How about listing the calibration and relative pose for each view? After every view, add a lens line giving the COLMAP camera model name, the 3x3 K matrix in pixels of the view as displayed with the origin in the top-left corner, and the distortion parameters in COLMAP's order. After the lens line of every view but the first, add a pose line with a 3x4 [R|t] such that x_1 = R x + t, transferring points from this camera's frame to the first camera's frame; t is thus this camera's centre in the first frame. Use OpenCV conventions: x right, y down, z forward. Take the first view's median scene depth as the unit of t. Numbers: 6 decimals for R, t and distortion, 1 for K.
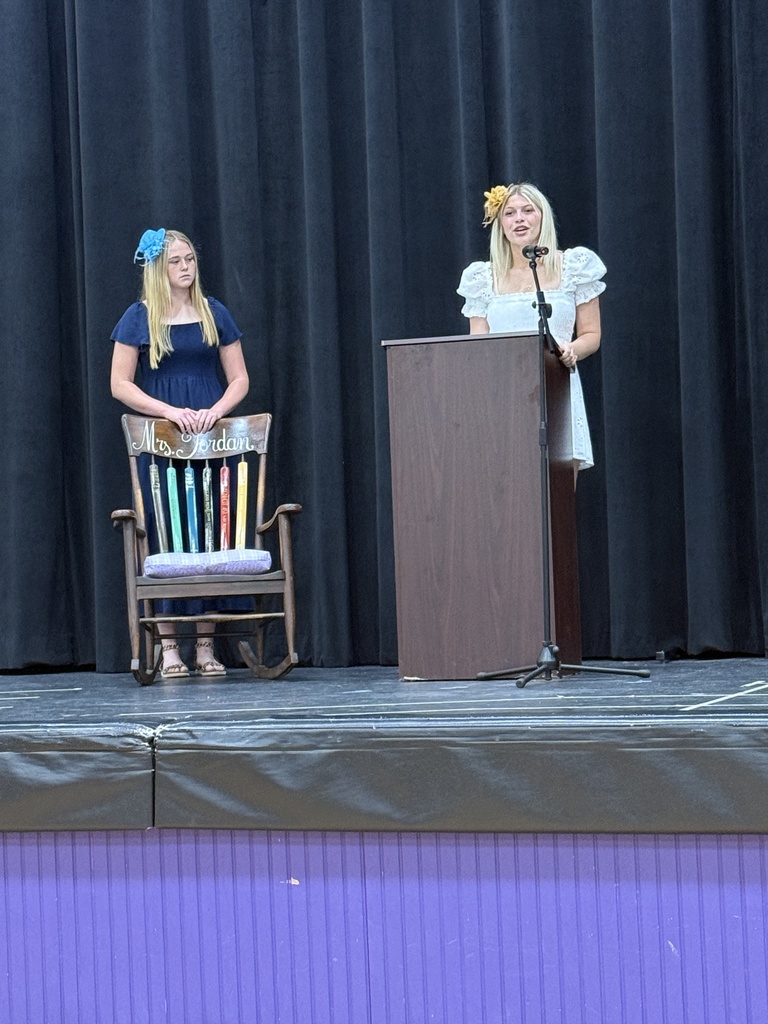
lens RADIAL K [[2350.5, 0, 385.3], [0, 2350.5, 509.2], [0, 0, 1]] dist [0.110425, 0.000000]
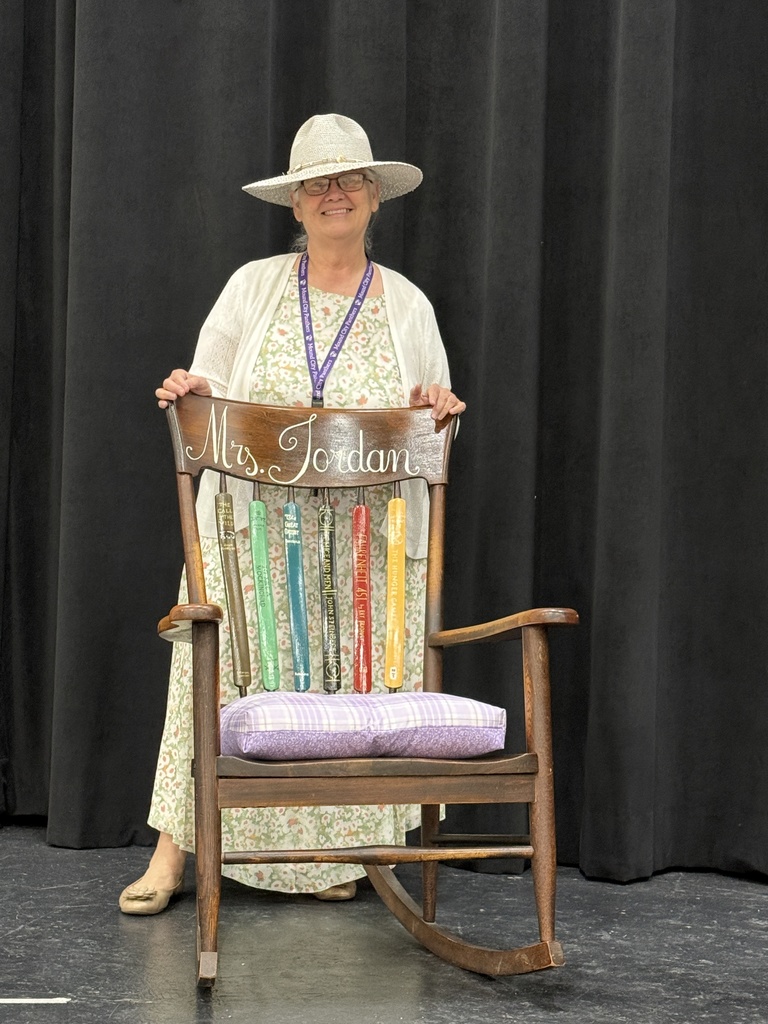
lens RADIAL K [[1983.1, 0, 380.5], [0, 1983.1, 518.3], [0, 0, 1]] dist [0.393954, 0.000000]
pose [[0.993525, 0.057166, 0.098188, -0.114190], [-0.059938, 0.997876, 0.025518, -0.028147], [-0.096521, -0.031237, 0.994841, 0.611714]]
